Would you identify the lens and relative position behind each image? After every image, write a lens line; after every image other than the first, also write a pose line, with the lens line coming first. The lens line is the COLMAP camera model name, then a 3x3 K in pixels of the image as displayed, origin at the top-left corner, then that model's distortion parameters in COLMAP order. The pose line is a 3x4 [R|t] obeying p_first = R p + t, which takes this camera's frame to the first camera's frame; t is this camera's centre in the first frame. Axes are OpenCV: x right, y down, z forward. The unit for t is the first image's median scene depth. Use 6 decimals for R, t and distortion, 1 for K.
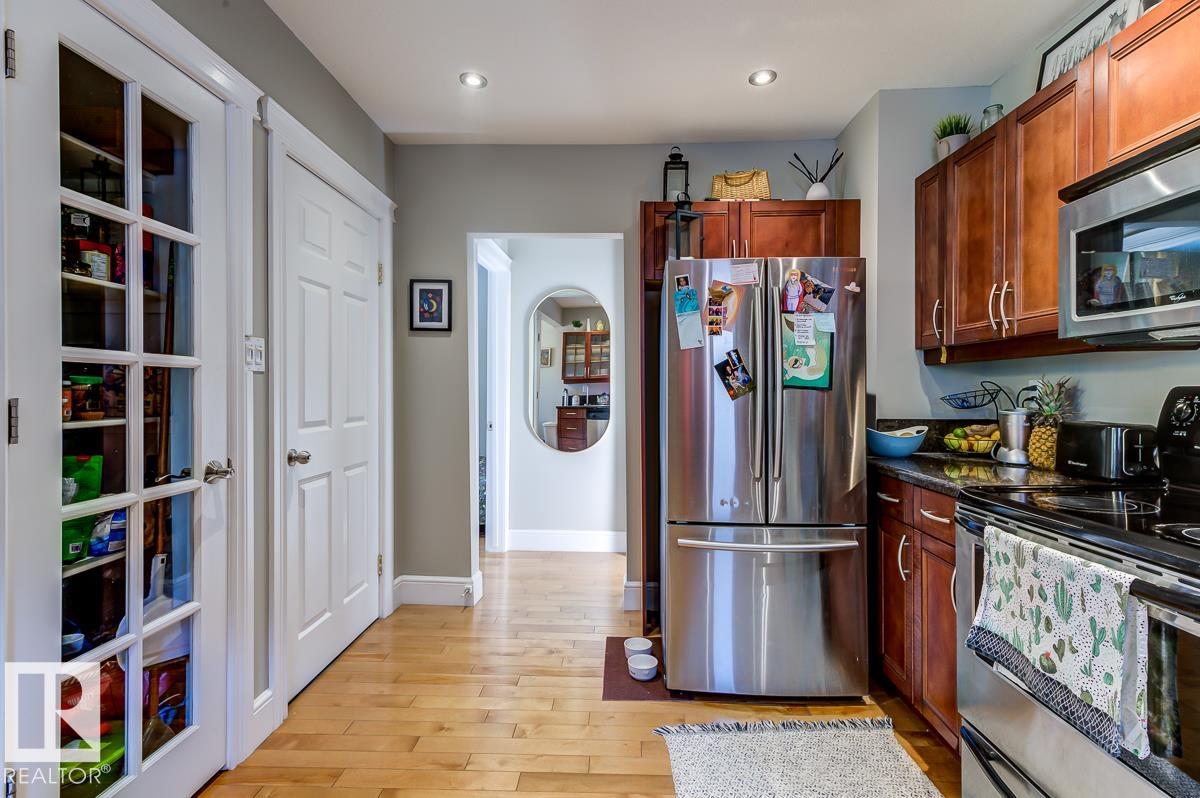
lens RADIAL K [[555.0, 0, 610.0], [0, 555.0, 391.3], [0, 0, 1]] dist [0.015780, -0.000513]
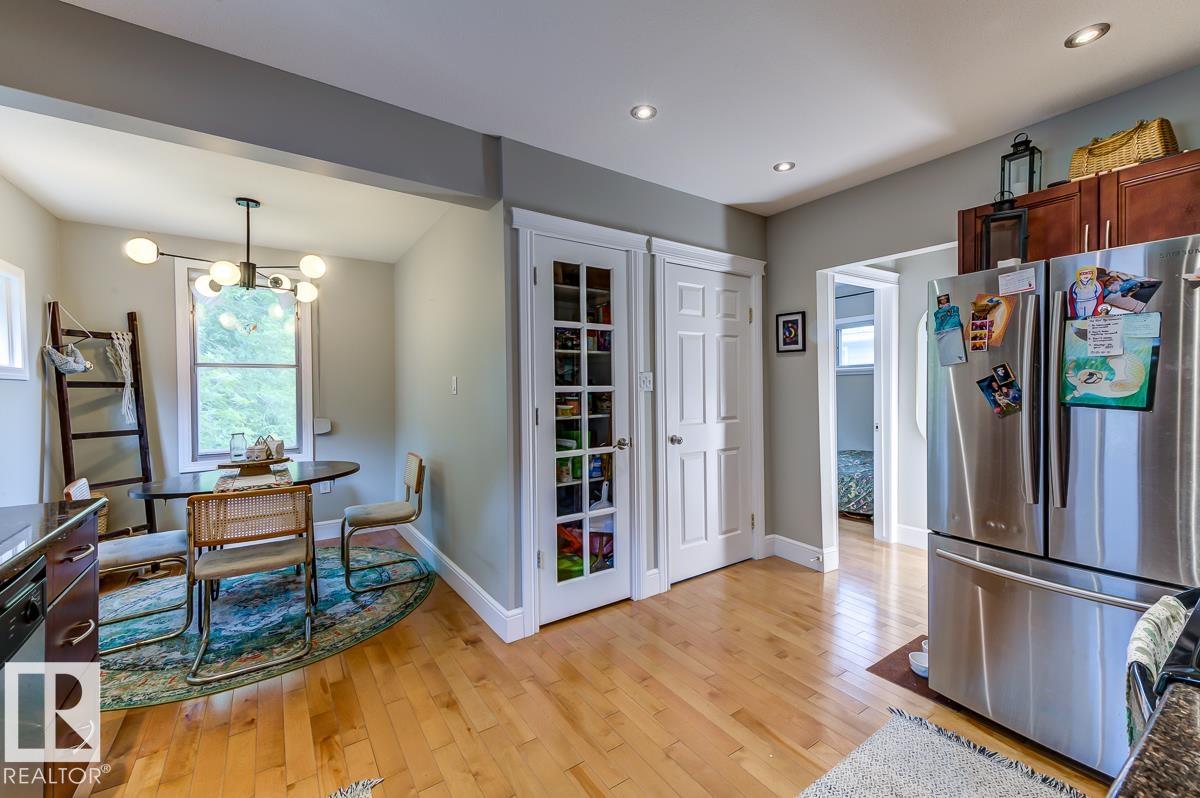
lens RADIAL K [[494.4, 0, 605.7], [0, 494.4, 392.7], [0, 0, 1]] dist [0.023127, -0.003117]
pose [[0.588690, 0.002651, -0.808355, 0.530211], [0.008835, 0.999914, 0.009714, -0.042049], [0.808311, -0.012860, 0.588616, -0.050598]]
